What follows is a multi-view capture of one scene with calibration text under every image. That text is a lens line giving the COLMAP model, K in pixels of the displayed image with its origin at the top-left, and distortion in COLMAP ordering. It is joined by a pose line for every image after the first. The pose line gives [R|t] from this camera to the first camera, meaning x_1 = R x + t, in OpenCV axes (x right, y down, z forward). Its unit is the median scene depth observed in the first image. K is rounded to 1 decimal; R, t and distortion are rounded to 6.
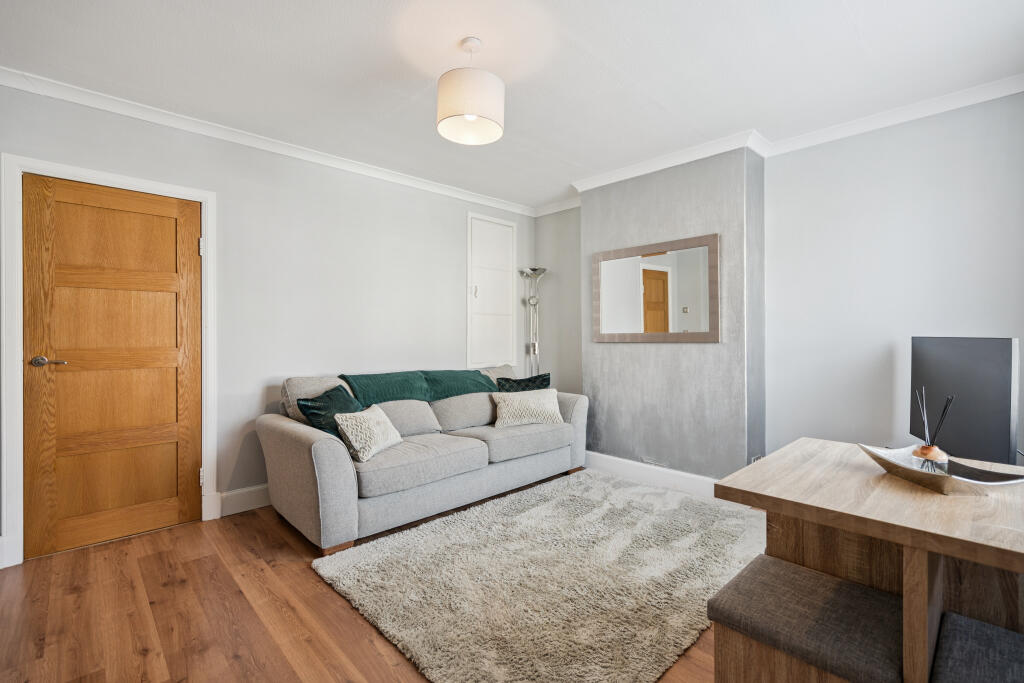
lens RADIAL K [[465.3, 0, 513.7], [0, 465.3, 341.4], [0, 0, 1]] dist [0.001527, 0.000676]
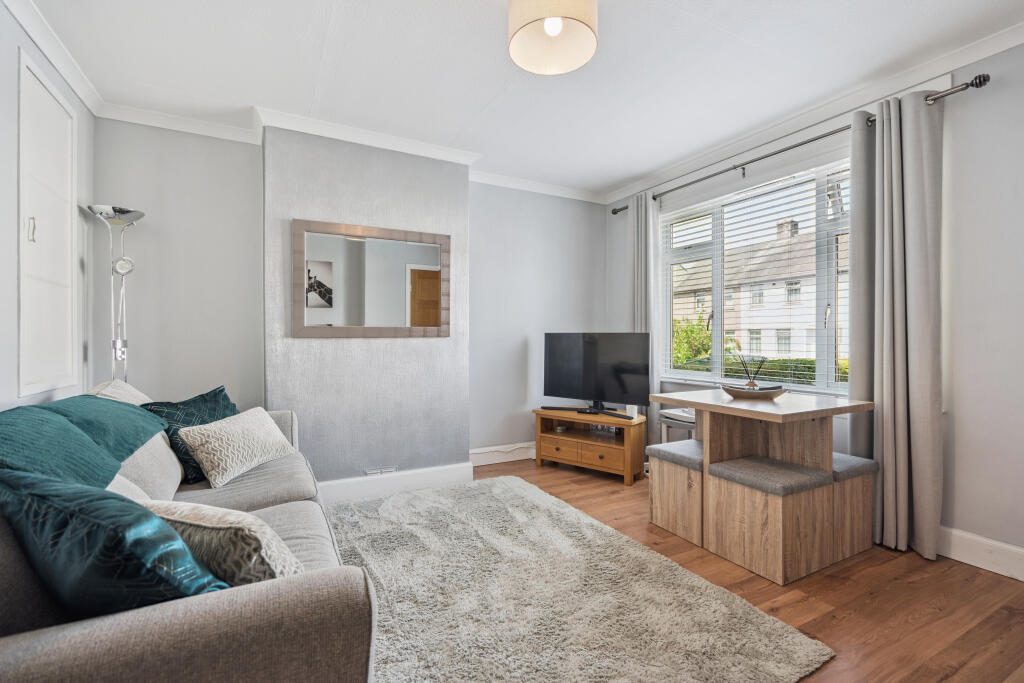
lens RADIAL K [[465.3, 0, 513.7], [0, 465.3, 338.5], [0, 0, 1]] dist [0.001527, 0.000676]
pose [[0.262783, 0.000379, 0.964855, -0.545149], [0.009585, 0.999950, -0.003003, 0.011164], [-0.964807, 0.010037, 0.262766, 0.563037]]
